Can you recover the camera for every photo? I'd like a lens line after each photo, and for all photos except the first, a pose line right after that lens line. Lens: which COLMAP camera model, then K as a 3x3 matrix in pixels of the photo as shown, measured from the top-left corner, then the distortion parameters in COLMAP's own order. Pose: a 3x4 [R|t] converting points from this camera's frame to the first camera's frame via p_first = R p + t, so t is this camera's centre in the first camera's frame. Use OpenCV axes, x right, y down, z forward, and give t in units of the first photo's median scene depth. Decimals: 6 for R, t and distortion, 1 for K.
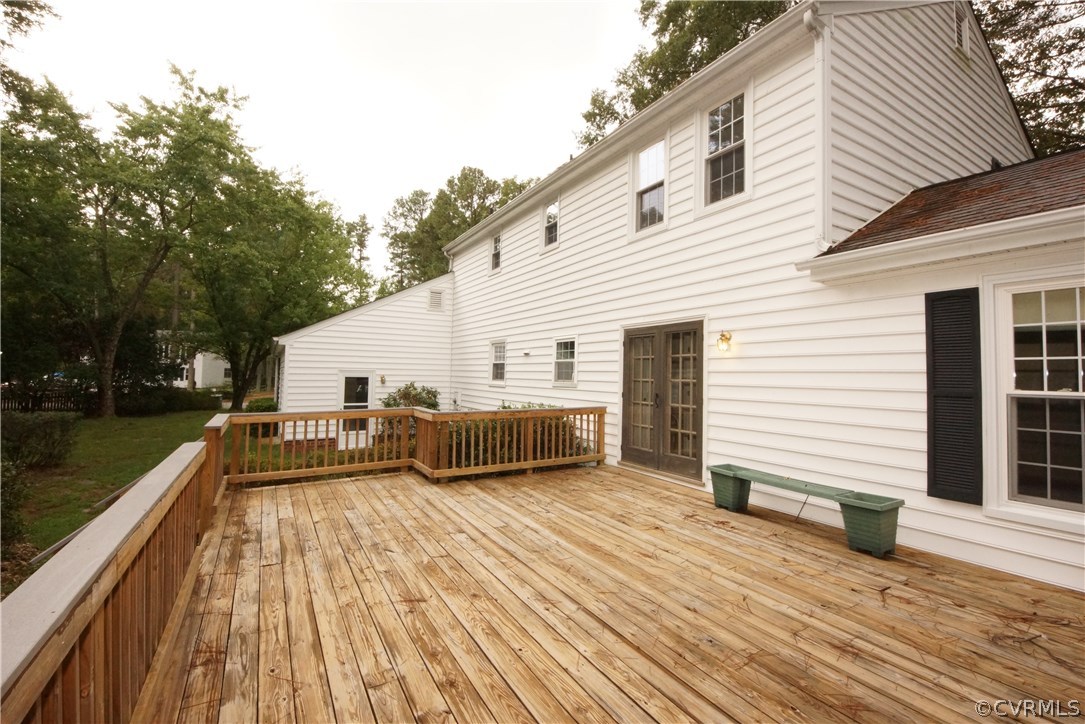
lens RADIAL K [[470.7, 0, 537.2], [0, 470.7, 359.8], [0, 0, 1]] dist [0.009810, -0.002849]
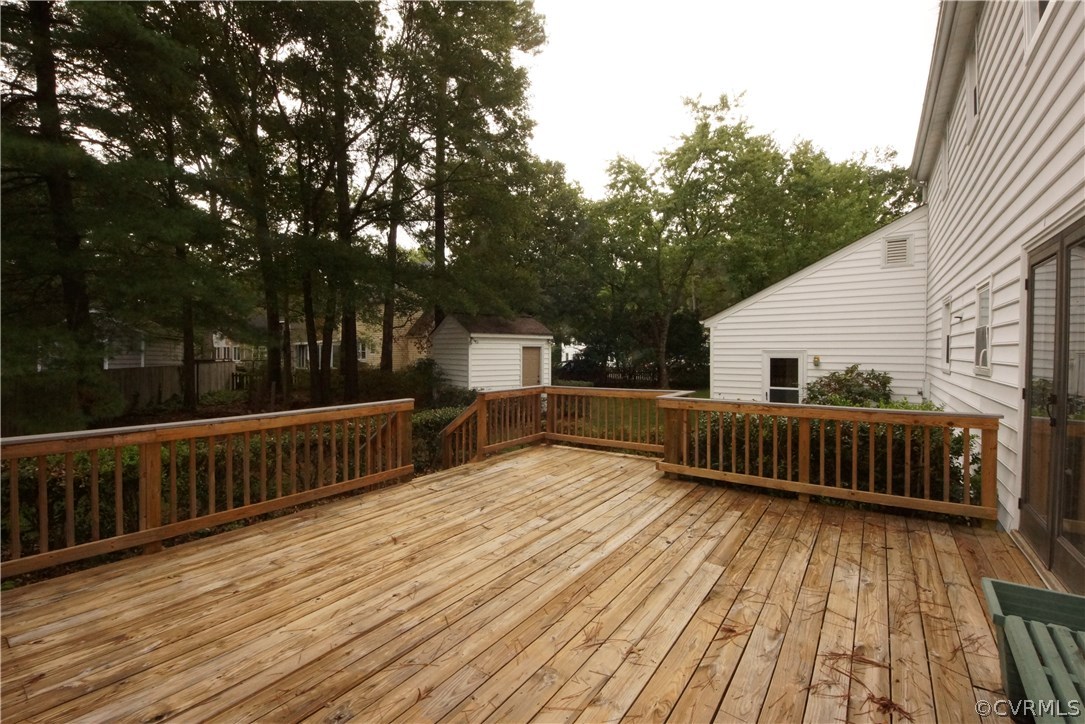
lens RADIAL K [[470.7, 0, 536.3], [0, 470.7, 356.1], [0, 0, 1]] dist [0.009810, -0.002849]
pose [[0.400768, -0.003222, -0.916174, 0.666615], [0.030615, 0.999482, 0.009877, 0.026776], [0.915668, -0.032007, 0.400659, 0.584014]]
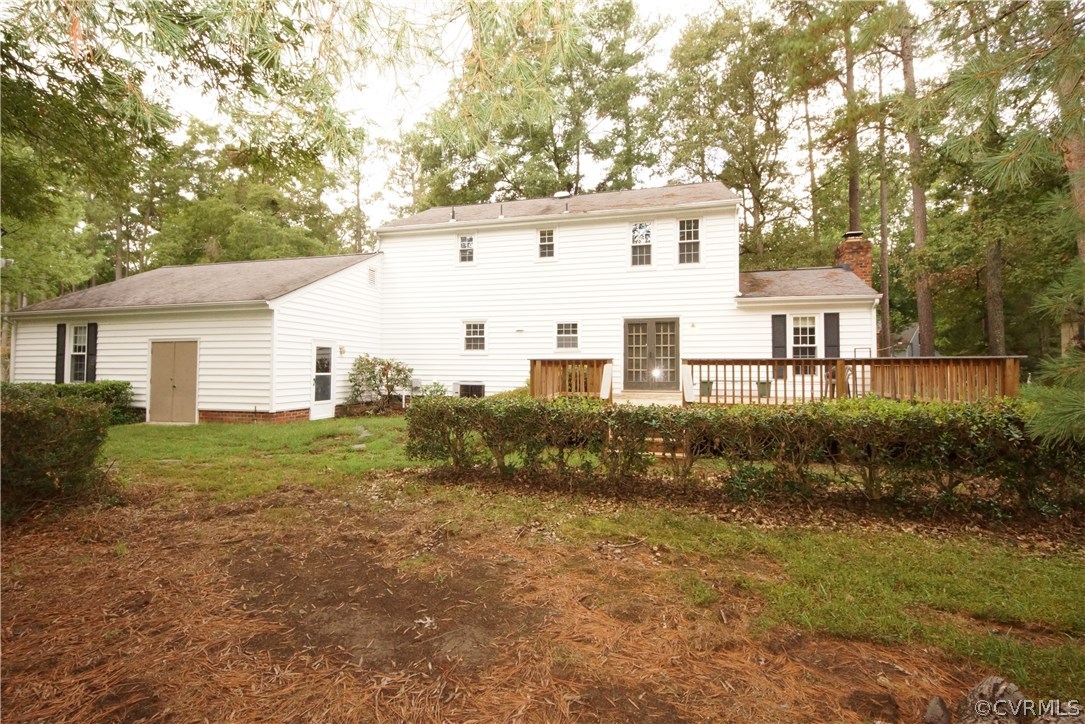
lens RADIAL K [[470.7, 0, 540.0], [0, 470.7, 358.8], [0, 0, 1]] dist [0.009810, -0.002849]
pose [[0.694178, 0.003703, 0.719794, -2.114539], [-0.015720, 0.999826, 0.010018, 0.122217], [-0.719632, -0.018269, 0.694115, -0.055937]]
